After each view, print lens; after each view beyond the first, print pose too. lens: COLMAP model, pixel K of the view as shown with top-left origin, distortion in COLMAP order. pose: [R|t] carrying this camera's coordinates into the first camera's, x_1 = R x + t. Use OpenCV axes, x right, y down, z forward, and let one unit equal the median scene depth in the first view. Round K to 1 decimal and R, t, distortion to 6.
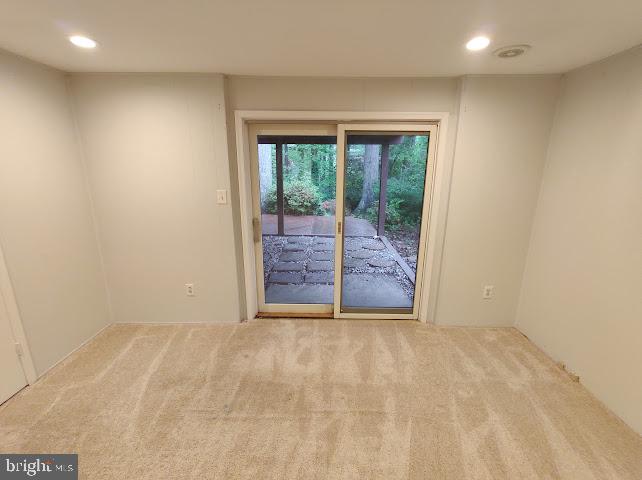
lens RADIAL K [[292.9, 0, 318.6], [0, 292.9, 239.9], [0, 0, 1]] dist [-0.001365, -0.000039]
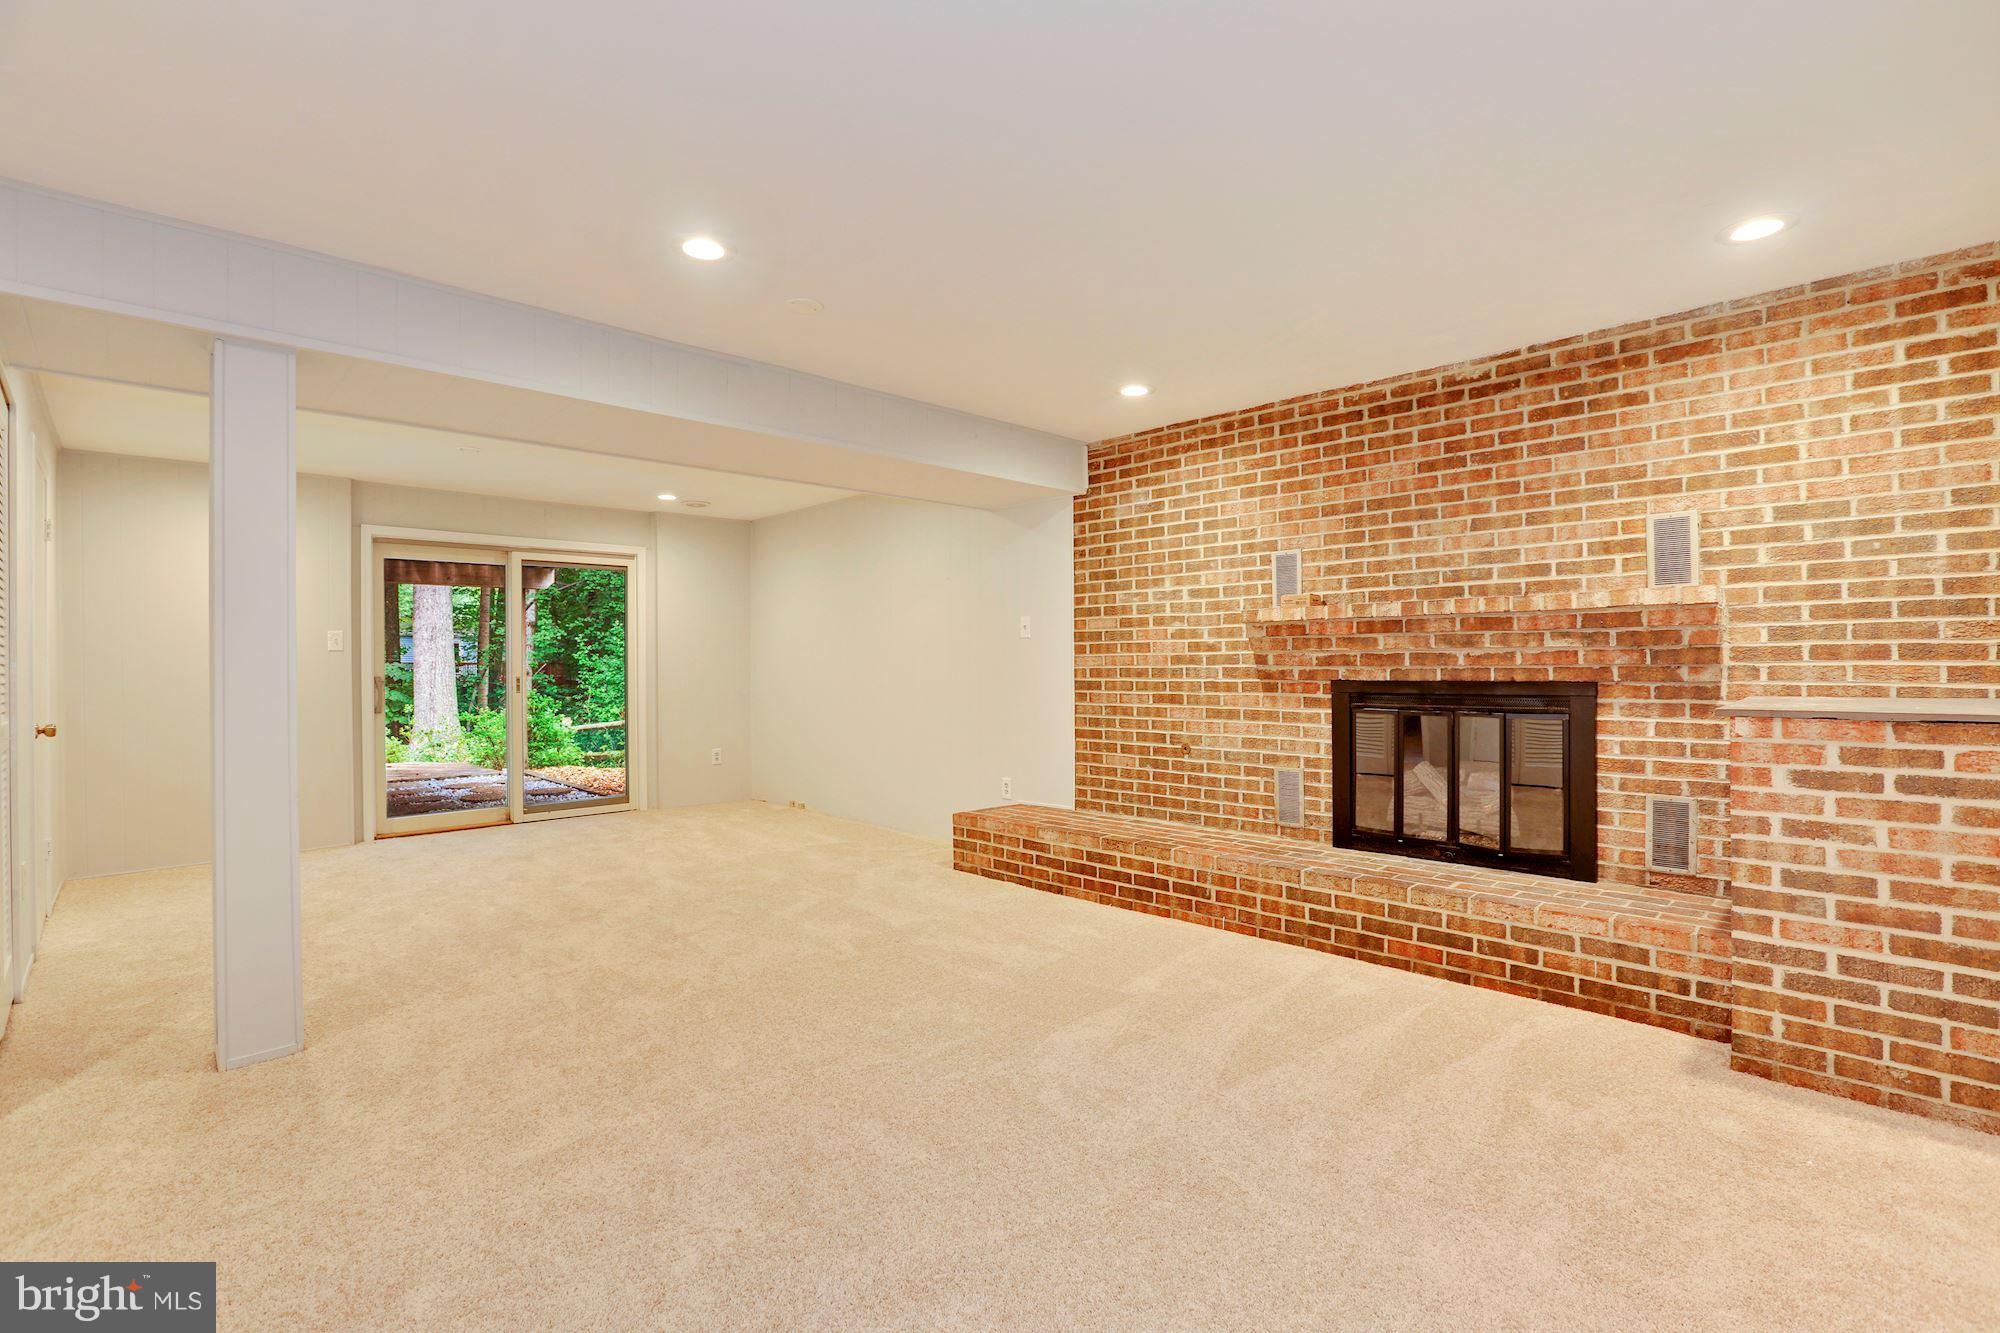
lens RADIAL K [[919.8, 0, 1006.7], [0, 919.8, 659.2], [0, 0, 1]] dist [-0.030150, 0.020150]
pose [[0.711506, -0.011942, 0.702579, -0.717206], [0.183801, 0.968207, -0.169680, 0.554232], [-0.678216, 0.249863, 0.691080, -1.546952]]
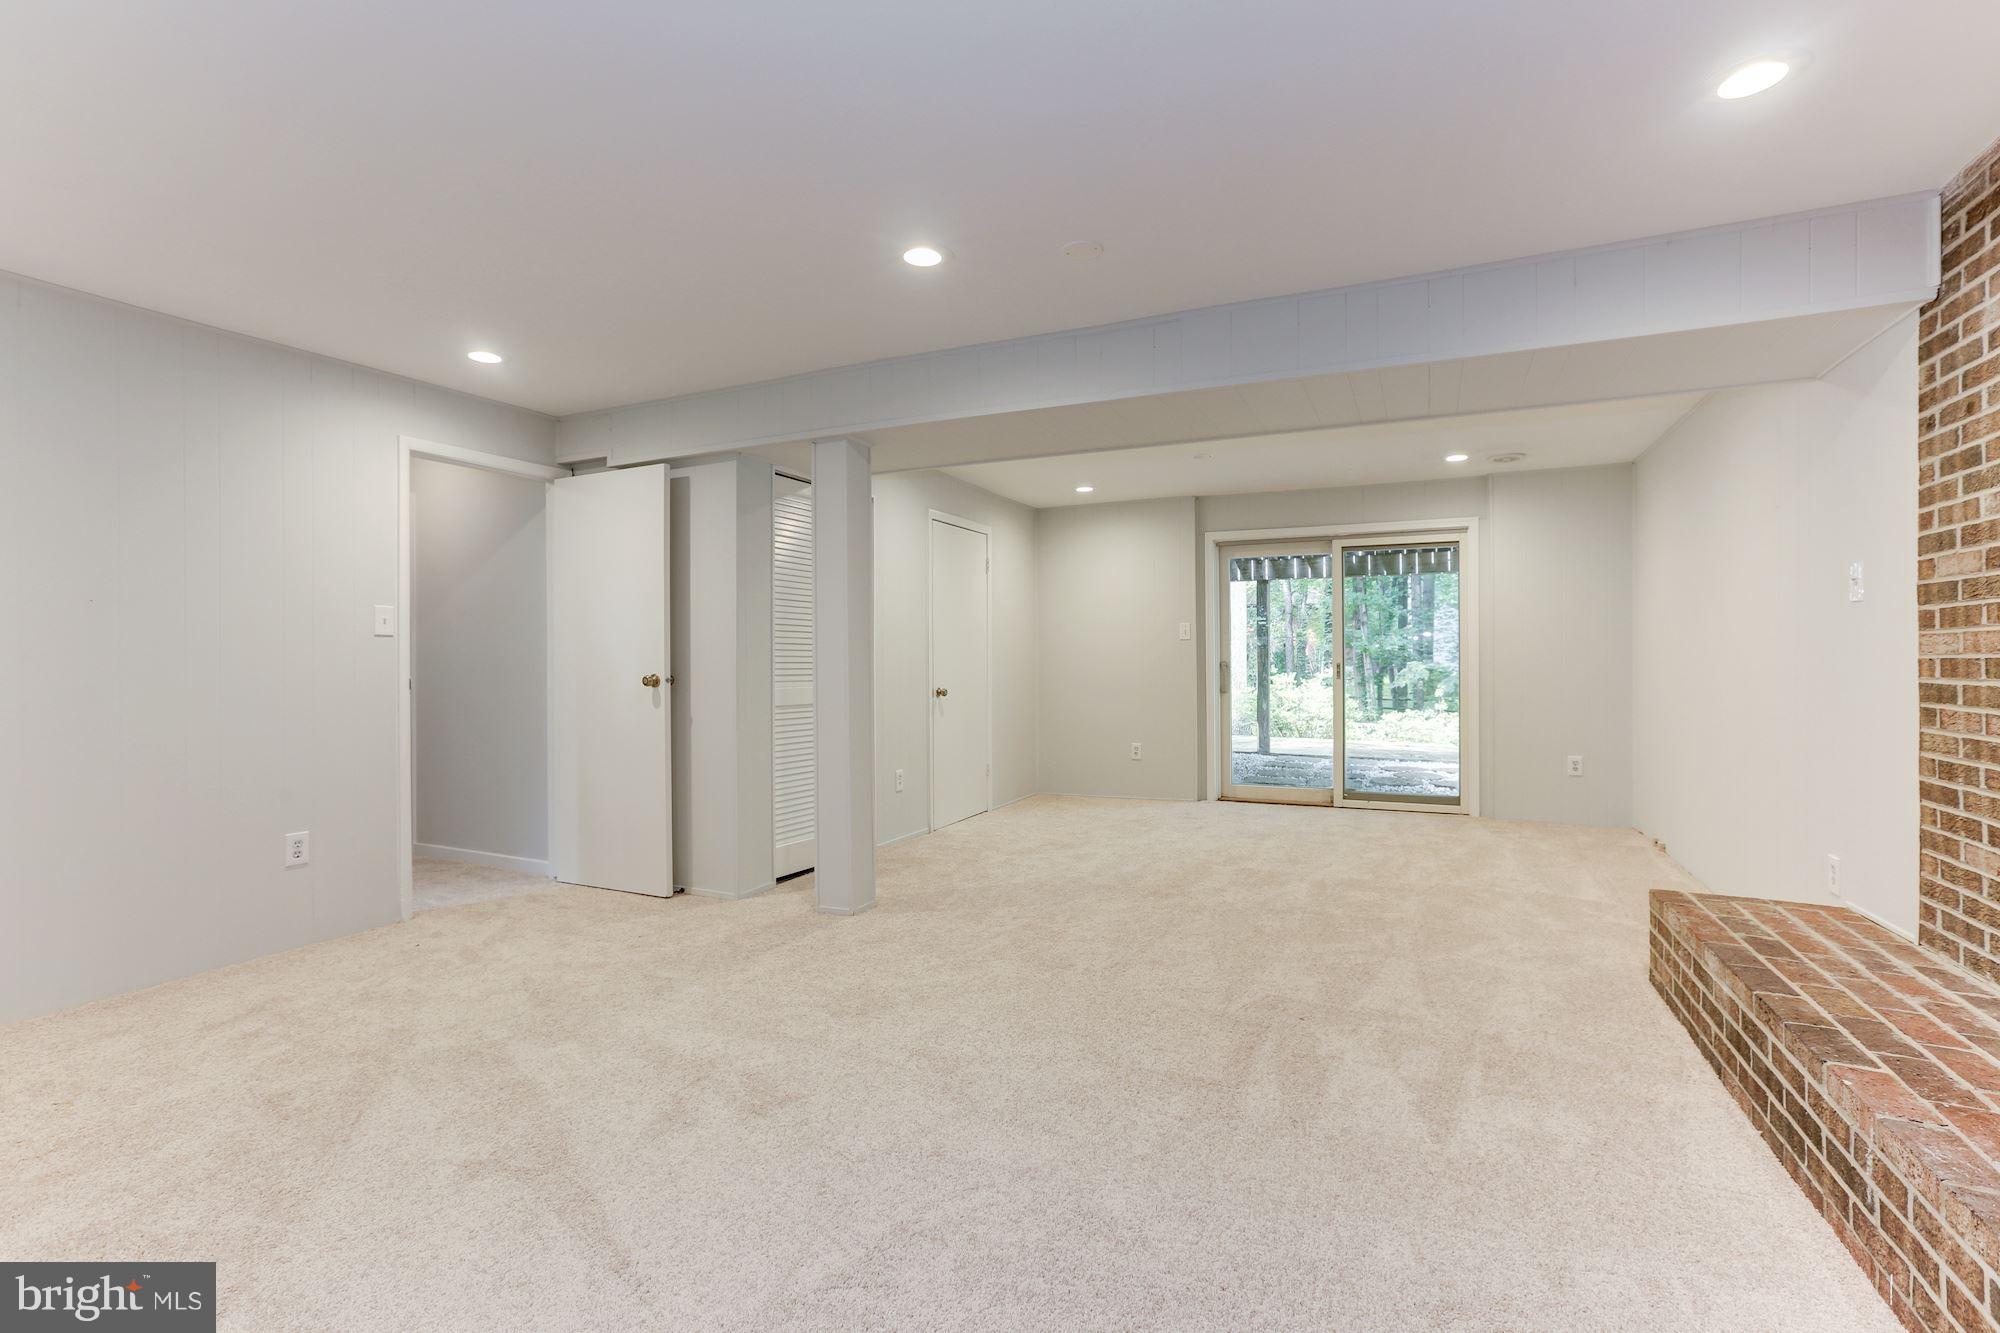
lens RADIAL K [[919.8, 0, 1006.7], [0, 919.8, 659.2], [0, 0, 1]] dist [-0.030150, 0.020150]
pose [[0.915583, -0.010295, -0.401997, 0.258246], [-0.087143, 0.970838, -0.223339, 0.566173], [0.392574, 0.239516, 0.887985, -1.516877]]
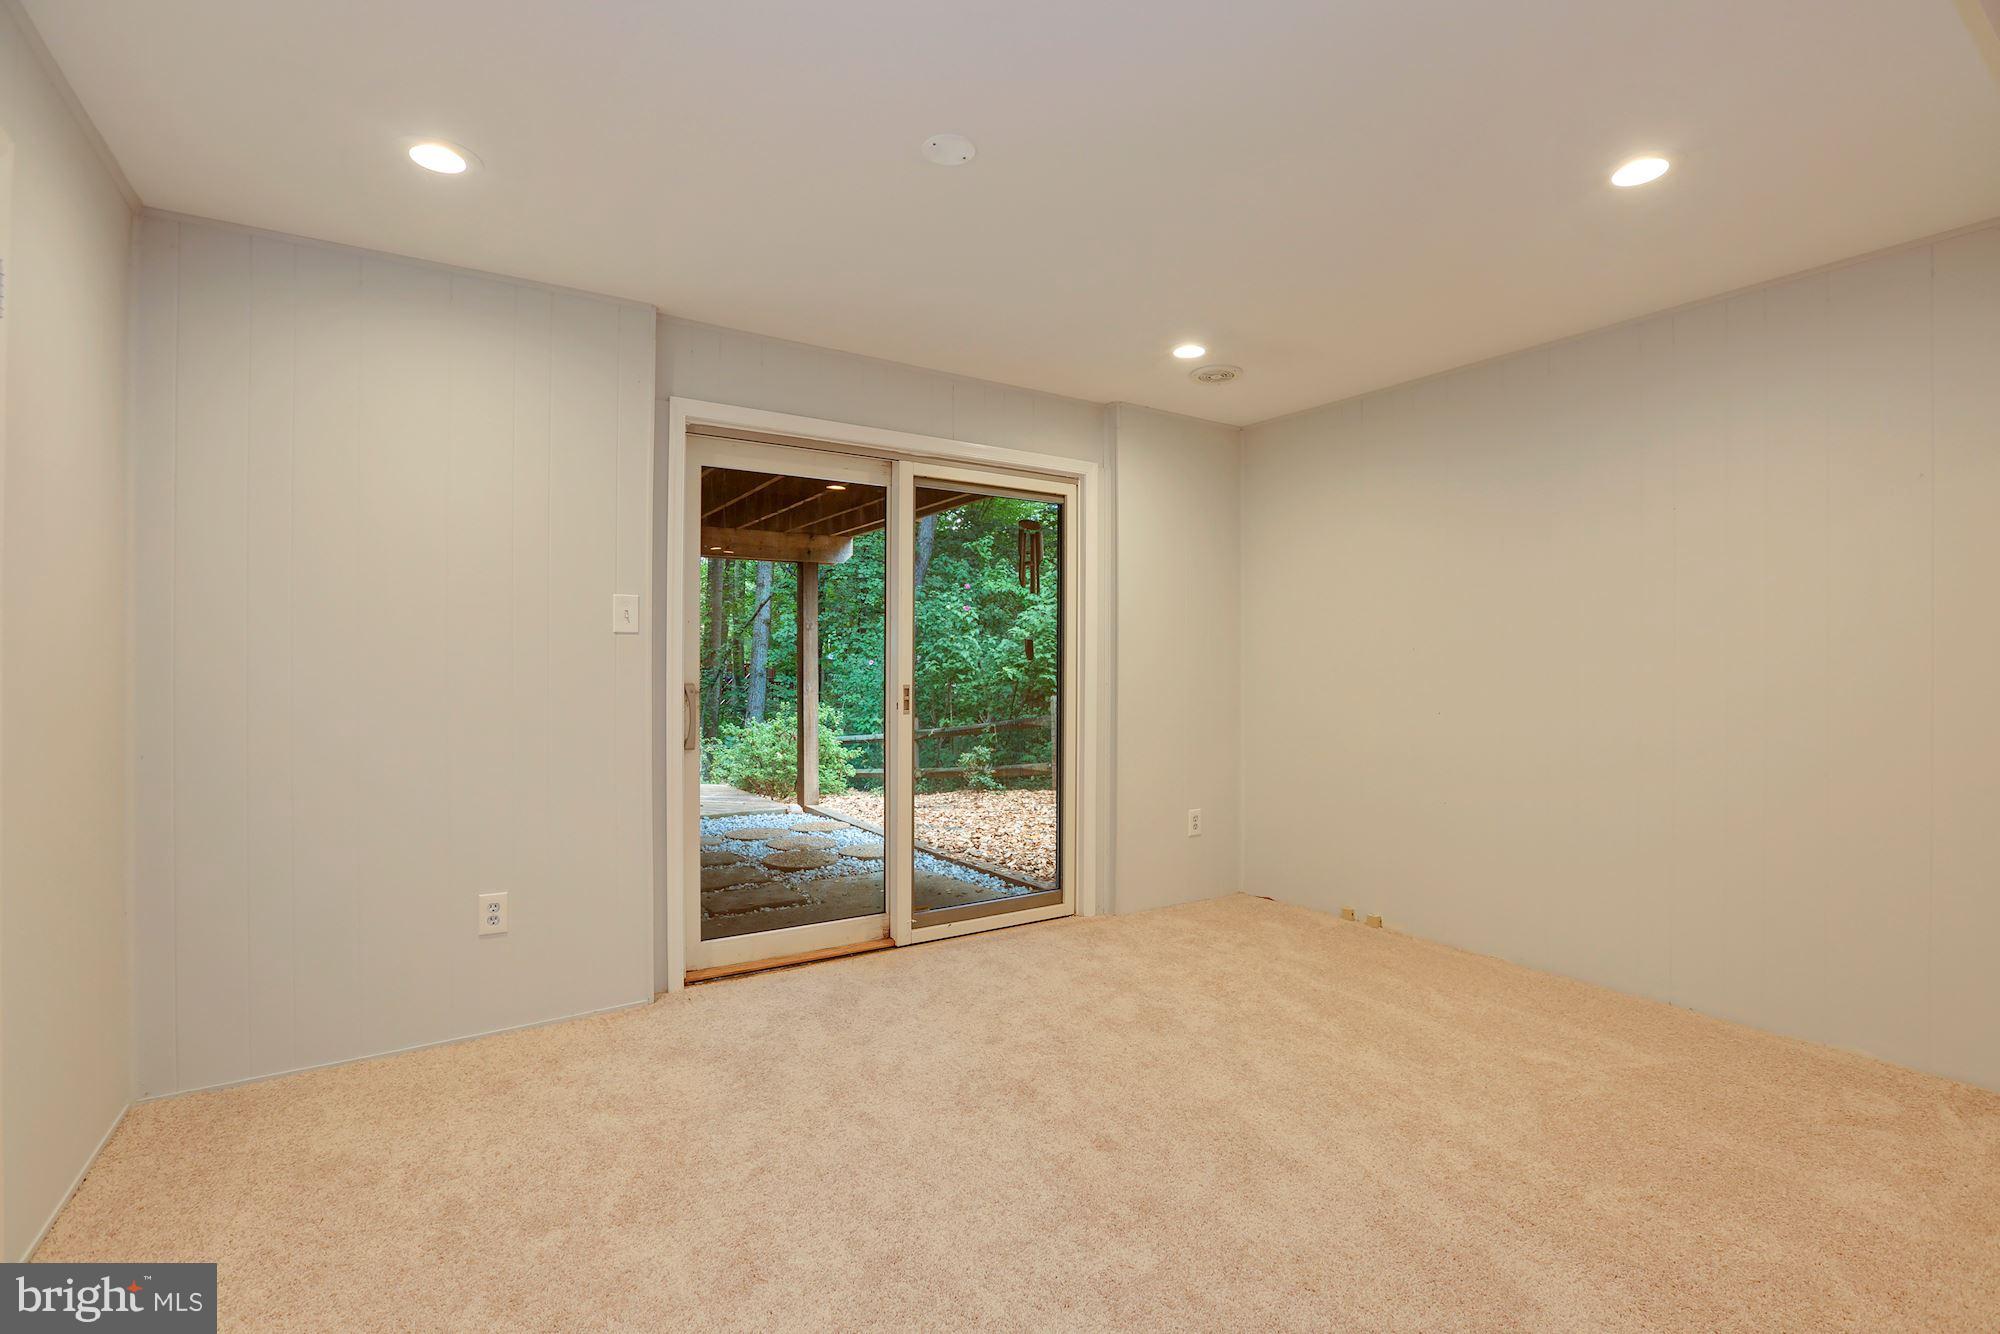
lens RADIAL K [[919.8, 0, 1006.7], [0, 919.8, 659.7], [0, 0, 1]] dist [-0.030150, 0.020150]
pose [[0.827955, -0.002331, 0.560790, -0.578034], [0.140754, 0.968845, -0.203785, 0.201740], [-0.542843, 0.247658, 0.802488, -0.125214]]
